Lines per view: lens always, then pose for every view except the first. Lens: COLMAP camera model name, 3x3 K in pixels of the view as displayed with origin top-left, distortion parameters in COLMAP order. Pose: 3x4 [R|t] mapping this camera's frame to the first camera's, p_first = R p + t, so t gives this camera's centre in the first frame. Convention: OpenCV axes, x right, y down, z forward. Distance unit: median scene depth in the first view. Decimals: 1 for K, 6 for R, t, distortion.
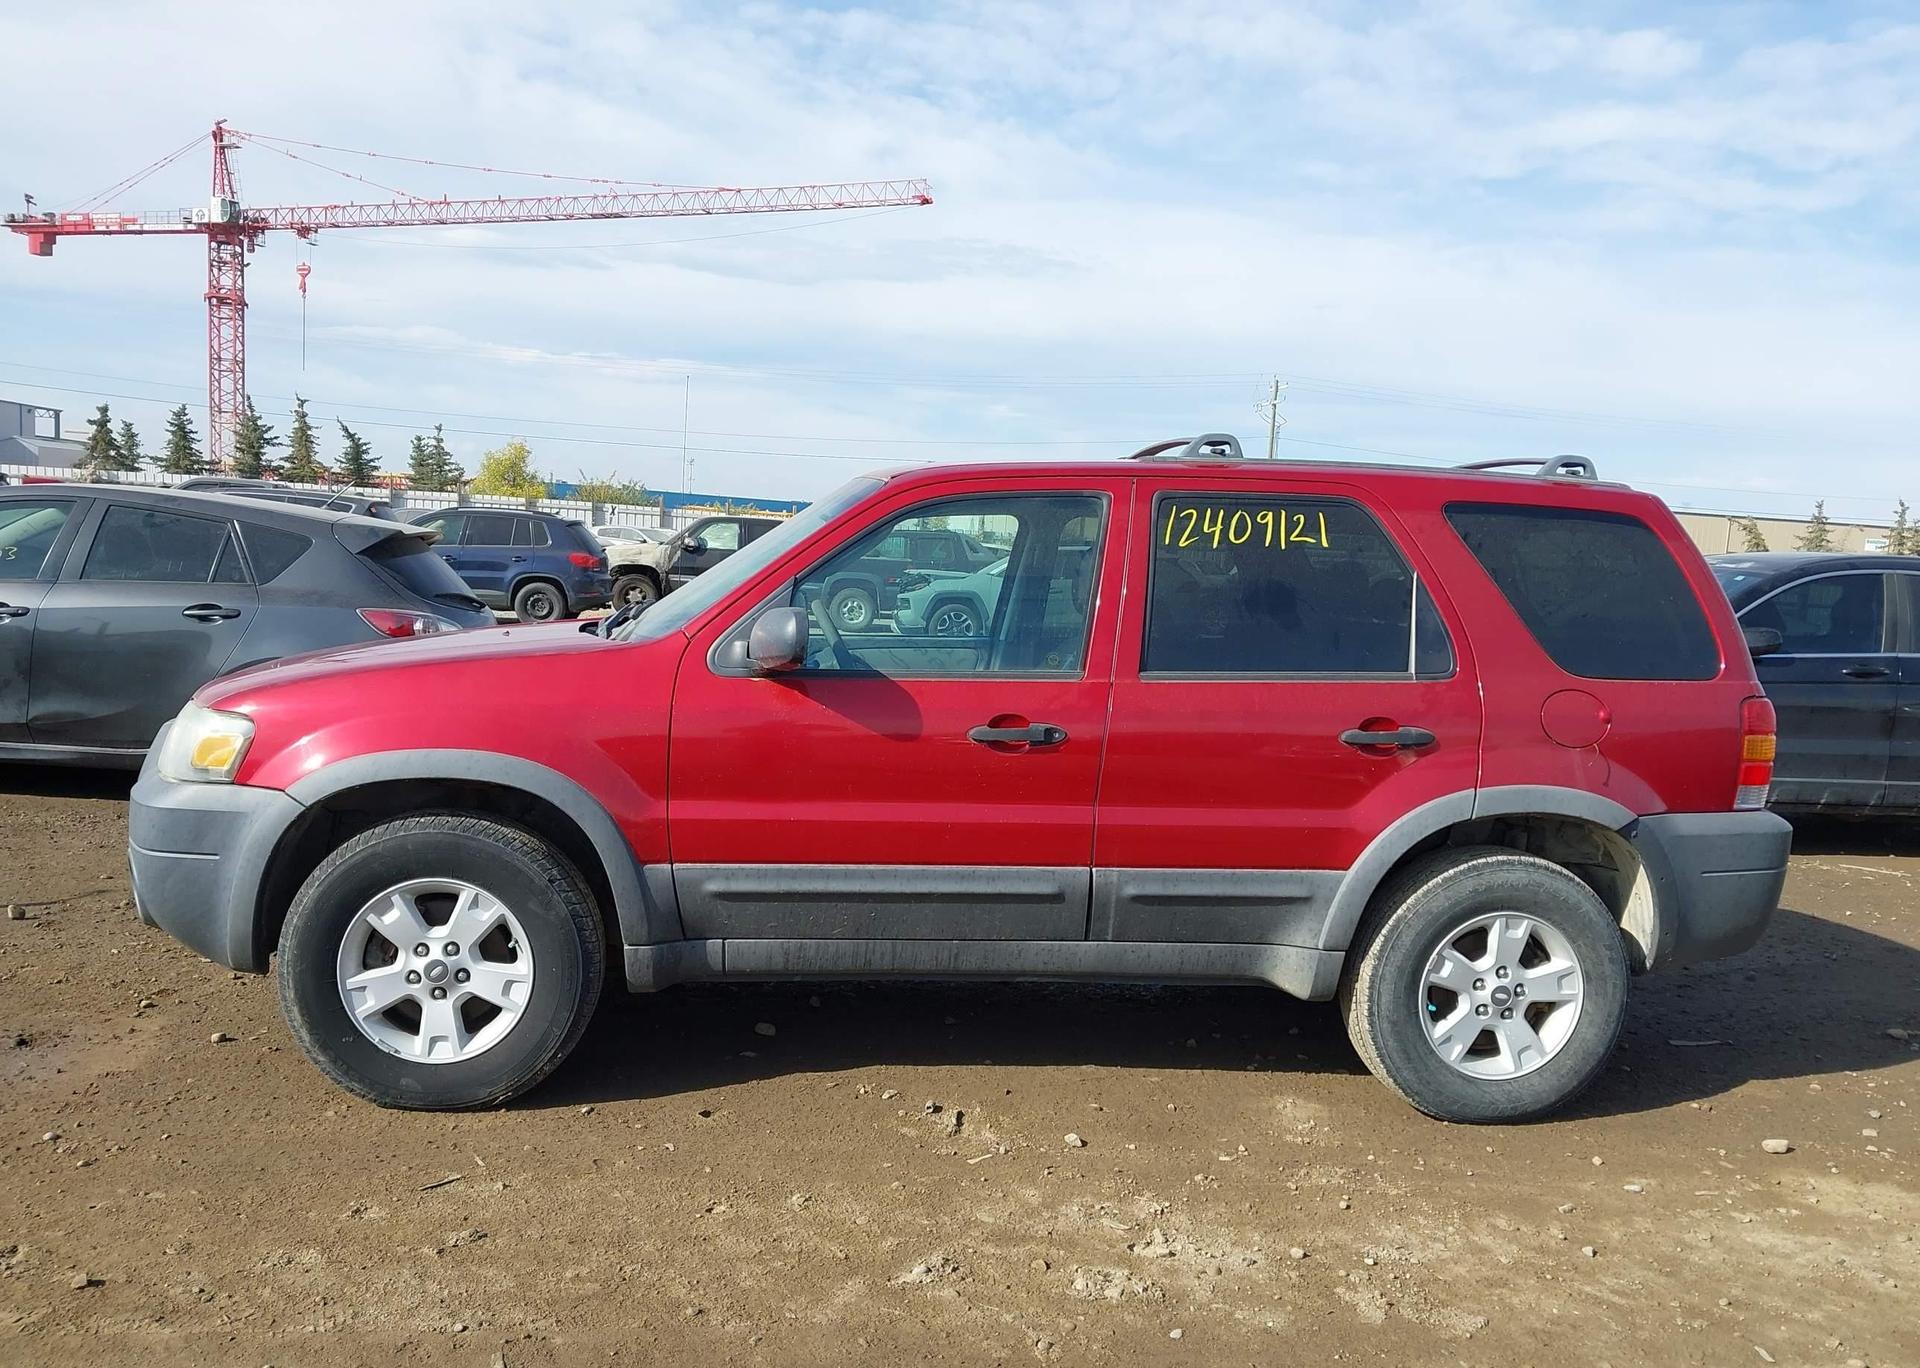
lens RADIAL K [[1530.8, 0, 974.0], [0, 1530.8, 690.6], [0, 0, 1]] dist [0.055112, -0.075470]
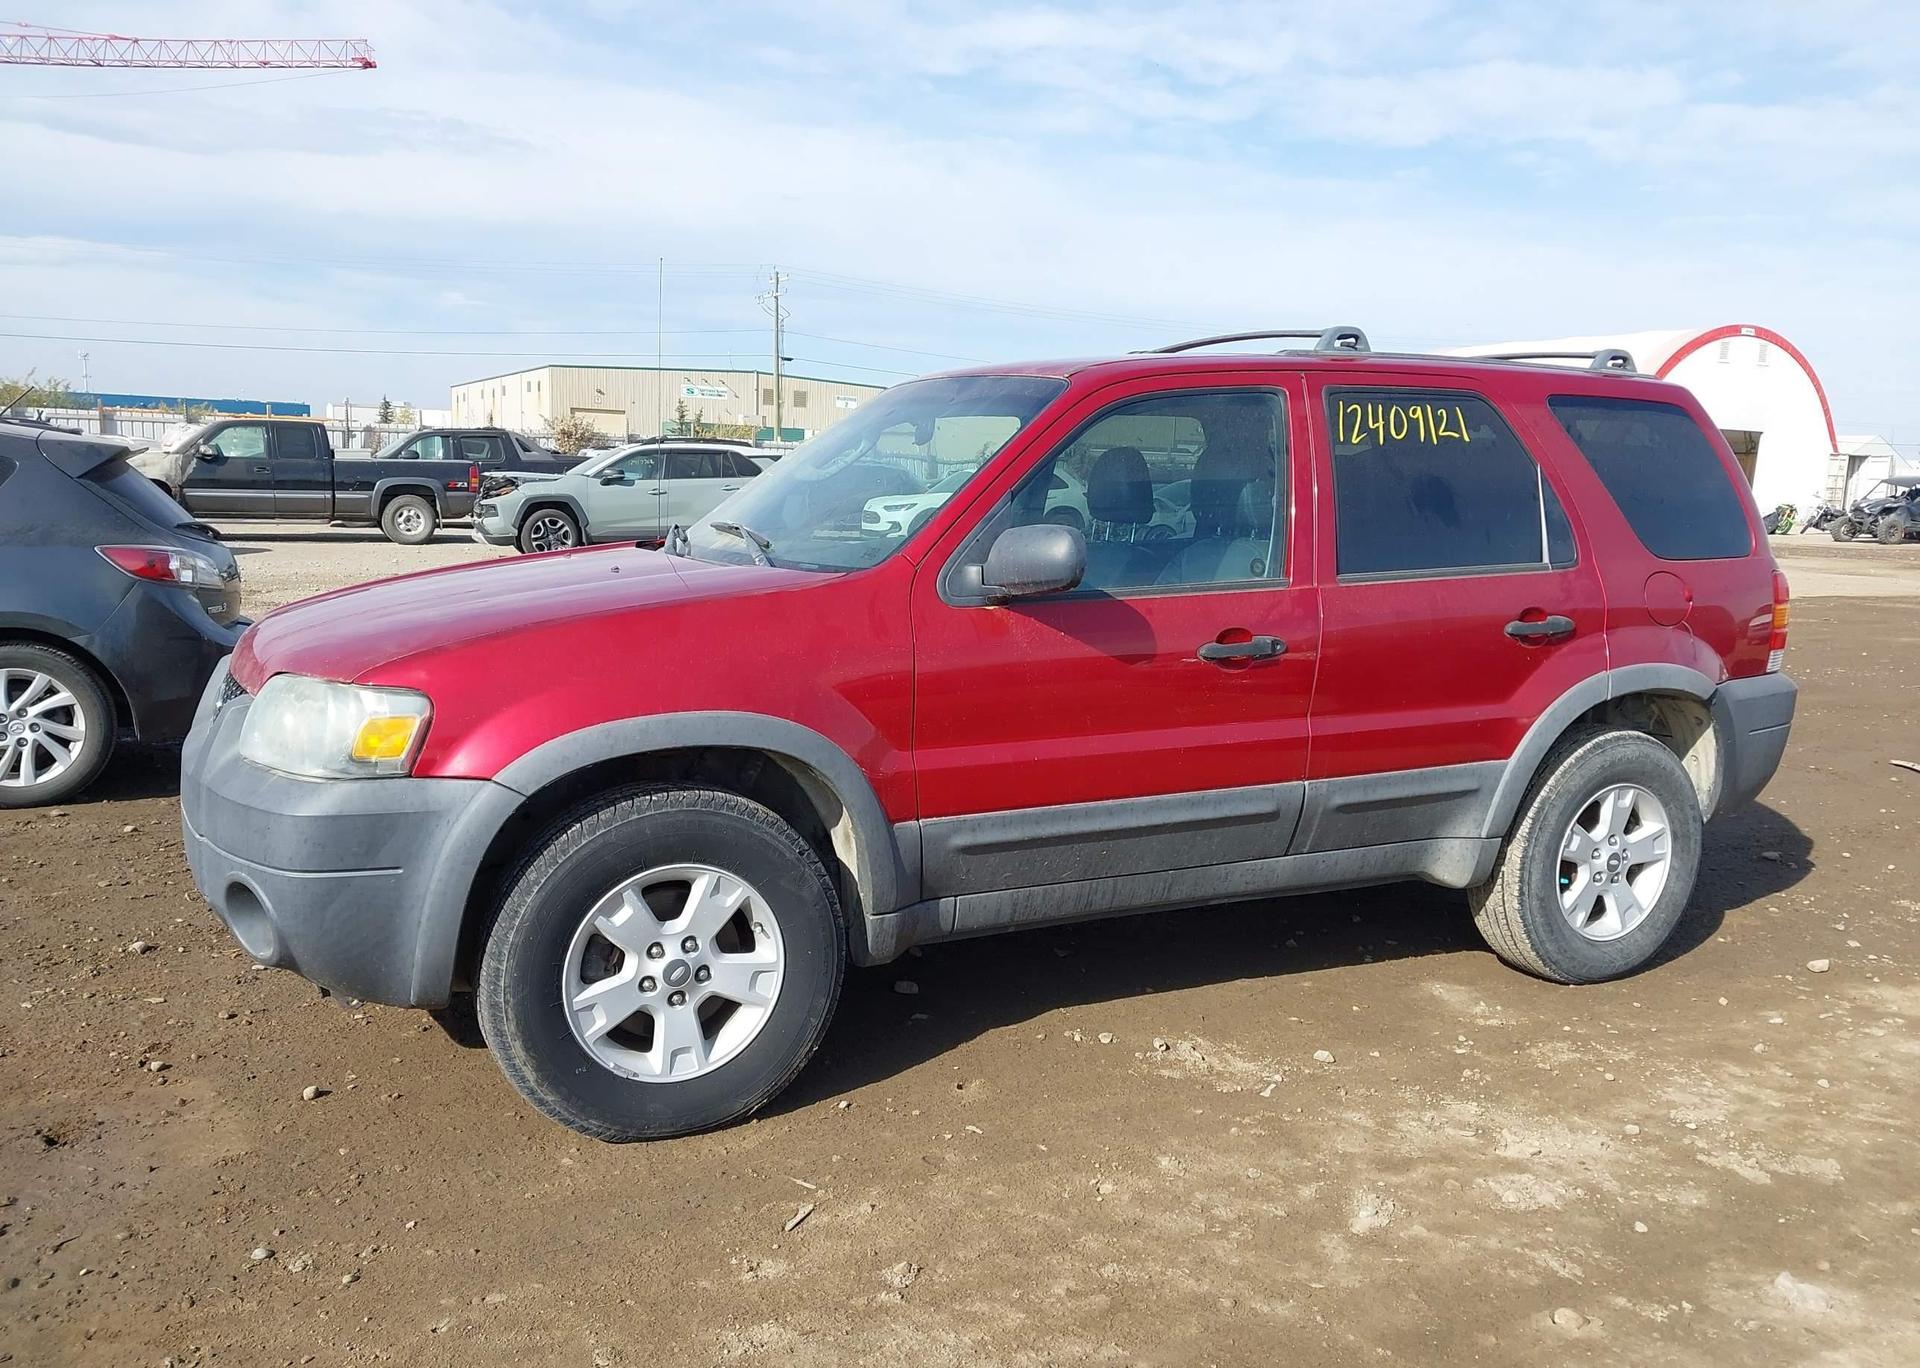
lens RADIAL K [[1530.8, 0, 959.3], [0, 1530.8, 683.3], [0, 0, 1]] dist [0.055112, -0.075470]
pose [[0.943489, -0.074126, 0.323007, -0.419444], [0.053714, 0.995981, 0.071671, -0.026177], [-0.327022, -0.050271, 0.943679, 0.145416]]
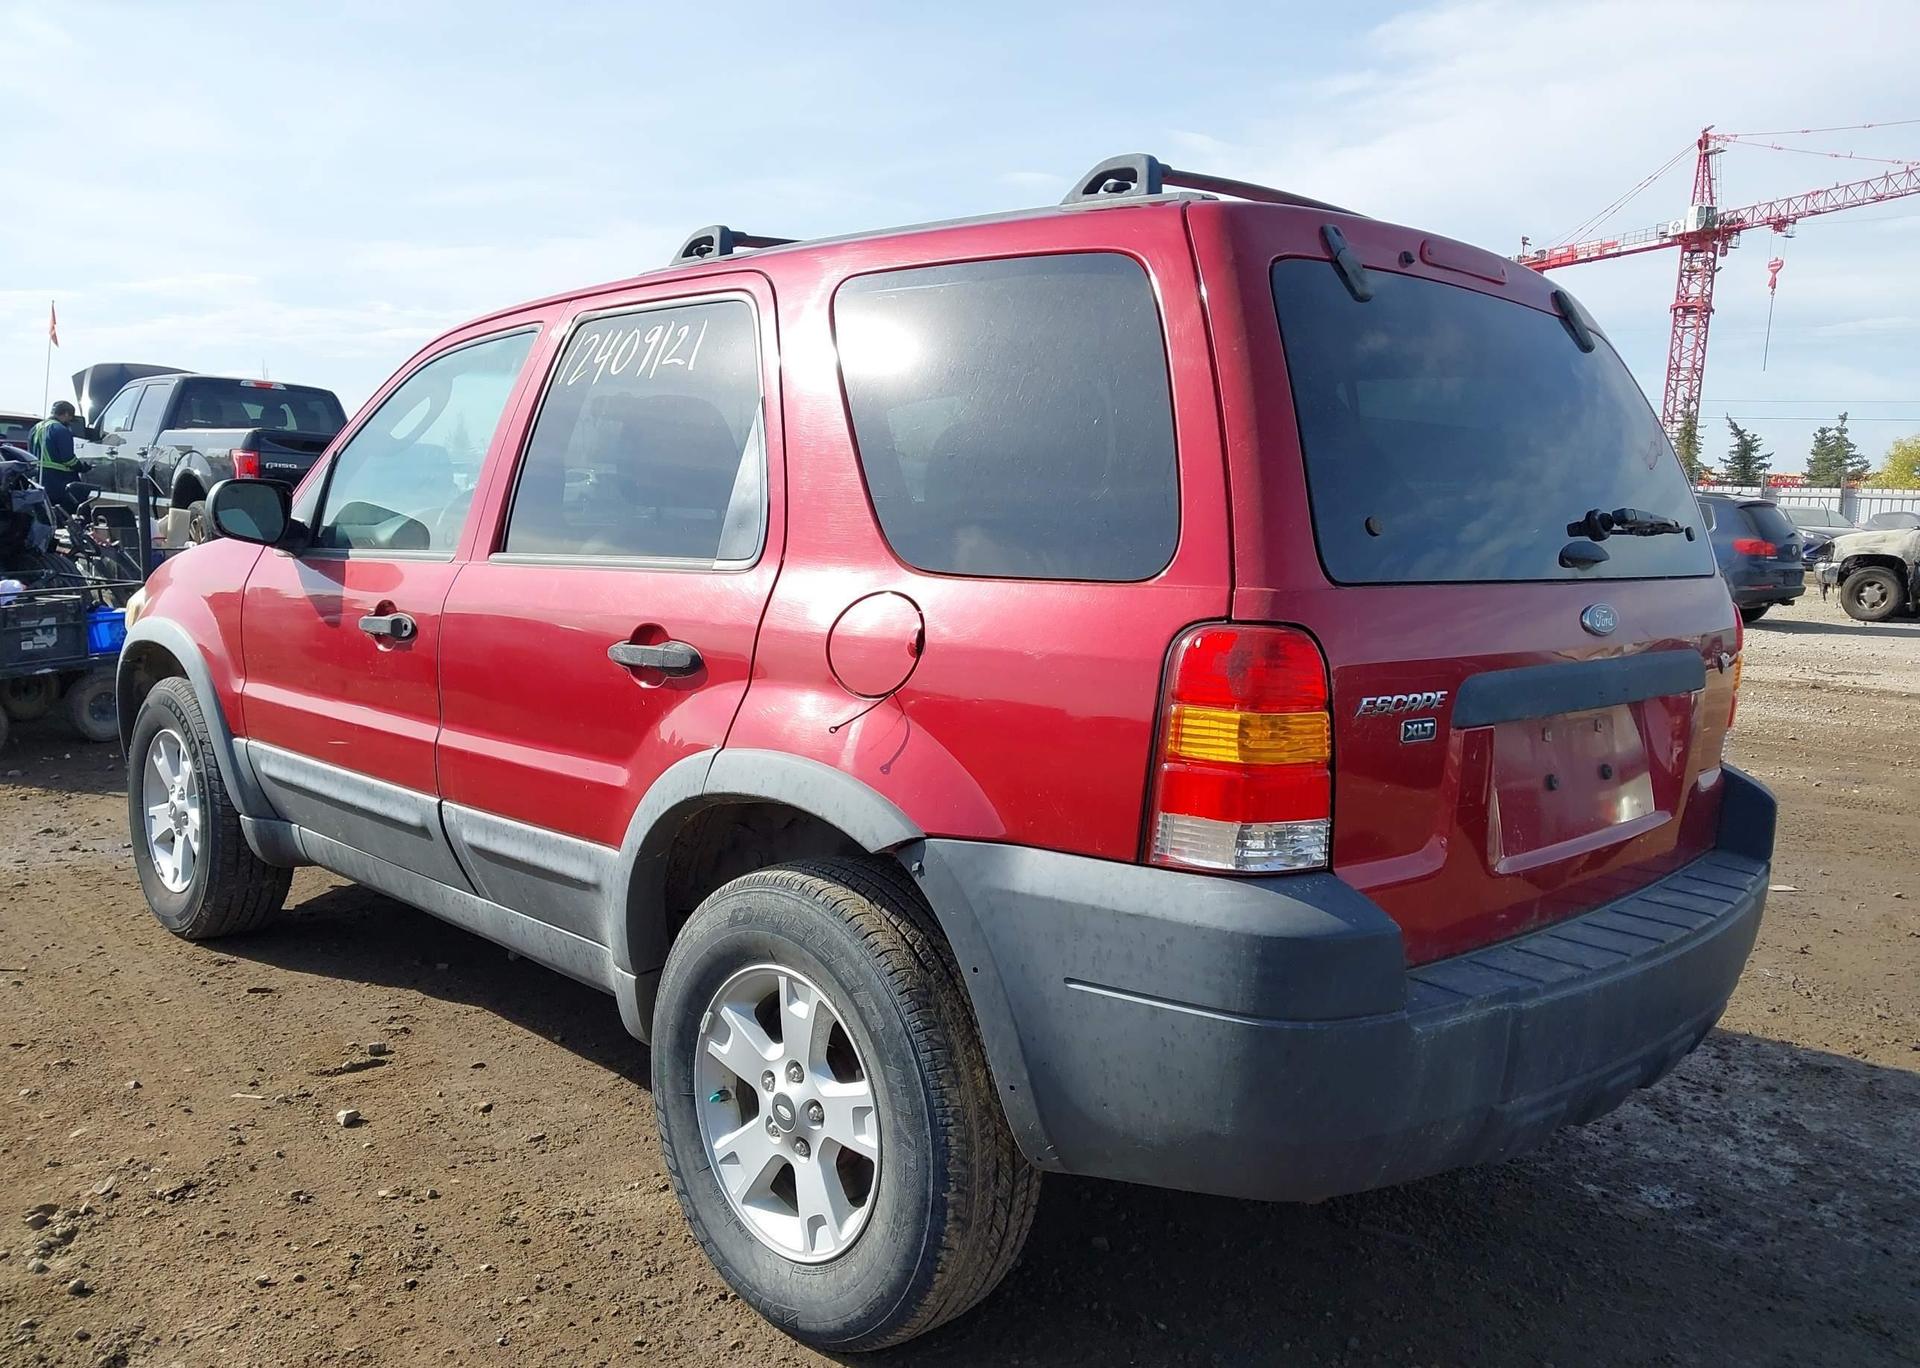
lens RADIAL K [[1530.8, 0, 968.6], [0, 1530.8, 700.7], [0, 0, 1]] dist [0.055112, -0.075470]
pose [[0.598041, 0.066458, -0.798705, 0.833872], [-0.070092, 0.997075, 0.030481, 0.019886], [0.798395, 0.037754, 0.600950, 0.696168]]
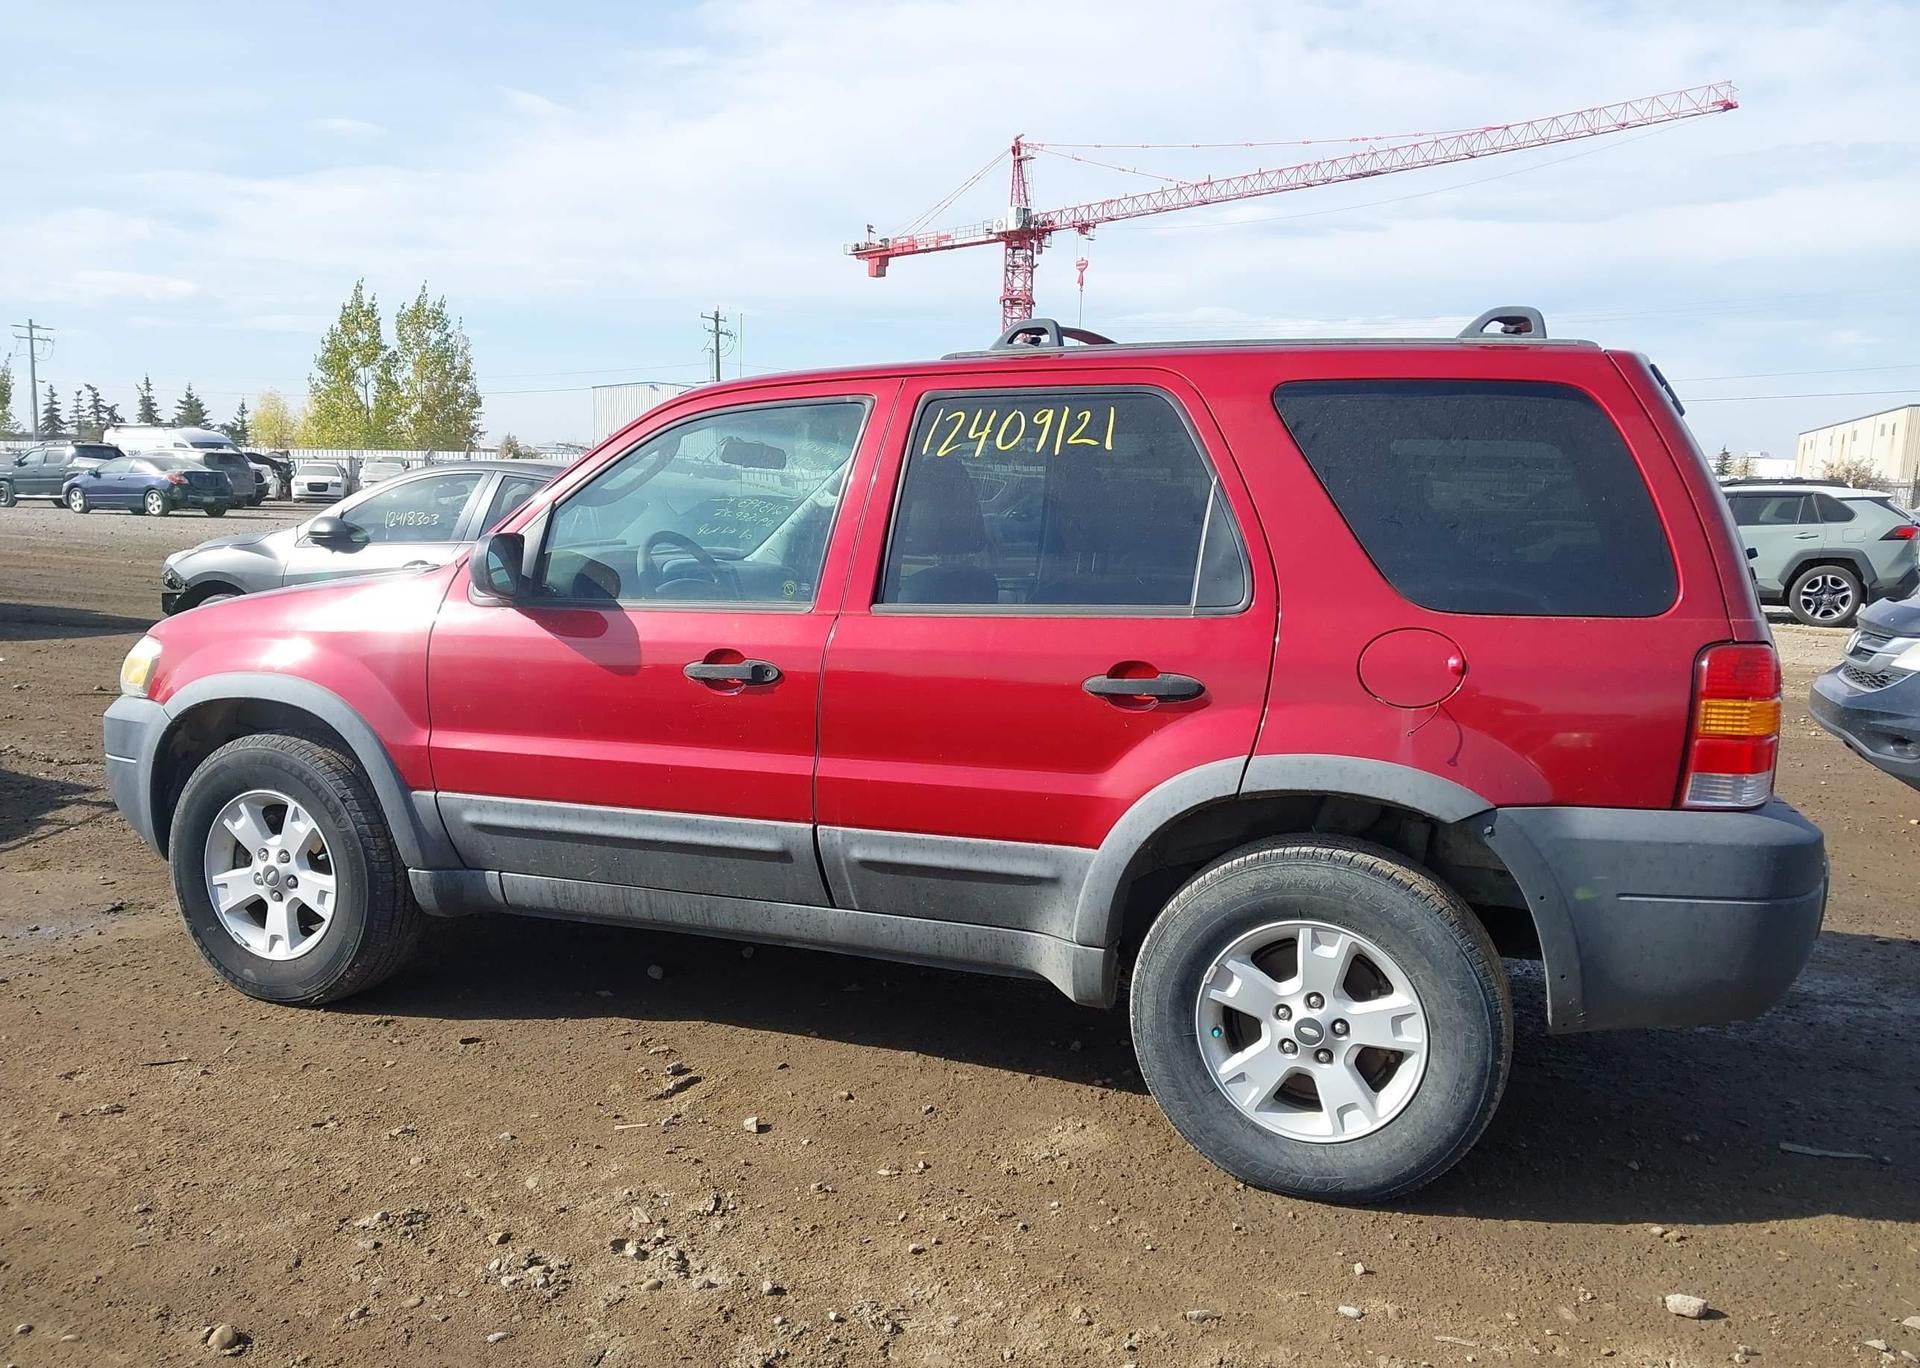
lens RADIAL K [[1530.8, 0, 980.2], [0, 1530.8, 698.8], [0, 0, 1]] dist [0.055112, -0.075470]
pose [[0.875884, 0.029019, -0.481648, 0.556929], [-0.016519, 0.999408, 0.030173, 0.013890], [0.482238, -0.018471, 0.875845, 0.259438]]
